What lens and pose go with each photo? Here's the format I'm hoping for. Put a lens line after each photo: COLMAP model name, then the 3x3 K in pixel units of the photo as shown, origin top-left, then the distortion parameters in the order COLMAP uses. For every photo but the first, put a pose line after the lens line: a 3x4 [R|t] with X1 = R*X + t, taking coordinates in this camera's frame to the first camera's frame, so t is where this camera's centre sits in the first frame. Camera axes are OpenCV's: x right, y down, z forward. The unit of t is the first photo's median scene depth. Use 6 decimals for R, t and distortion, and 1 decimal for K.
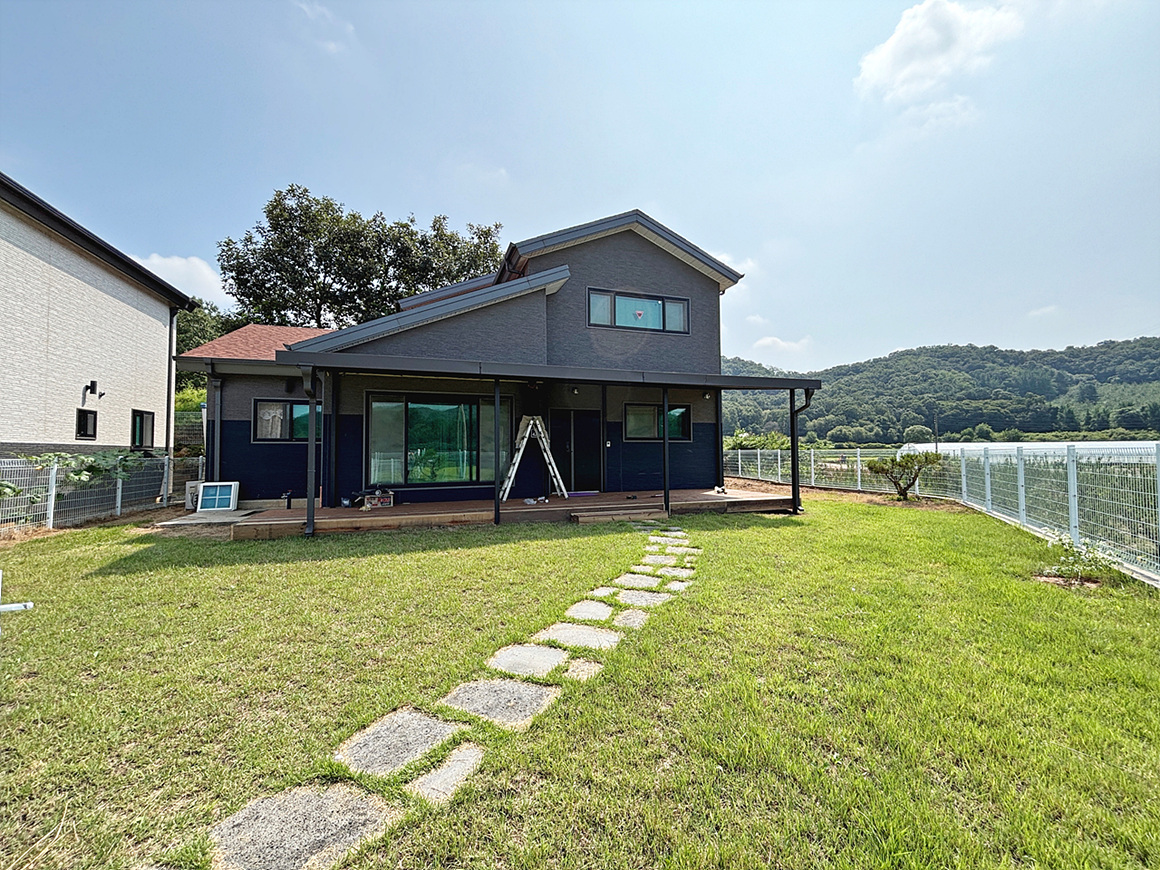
lens RADIAL K [[471.6, 0, 580.0], [0, 471.6, 435.0], [0, 0, 1]] dist [0.000610, -0.000202]
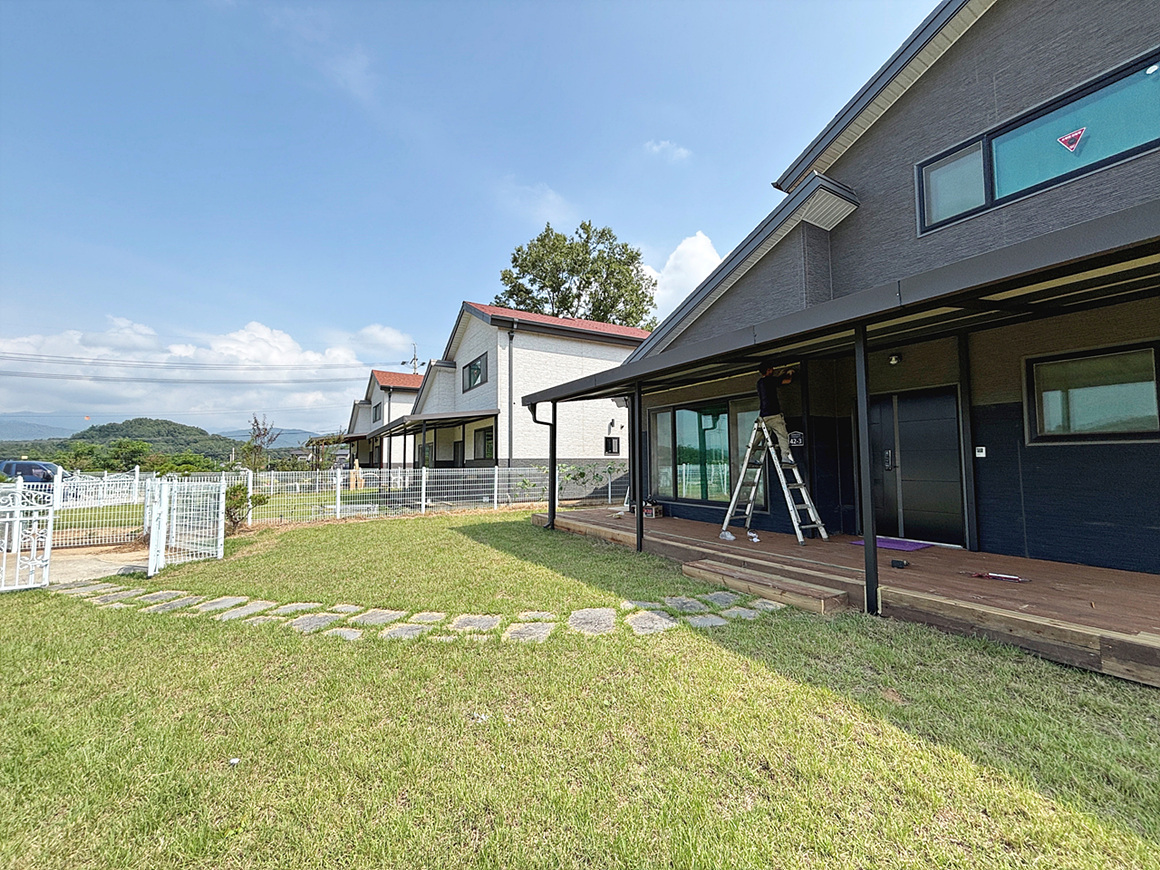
lens RADIAL K [[471.6, 0, 580.0], [0, 471.6, 435.0], [0, 0, 1]] dist [0.000610, -0.000202]
pose [[0.198992, -0.052073, -0.978617, 0.517427], [0.040431, 0.998173, -0.044893, 0.008031], [0.979167, -0.030633, 0.200734, 0.567257]]
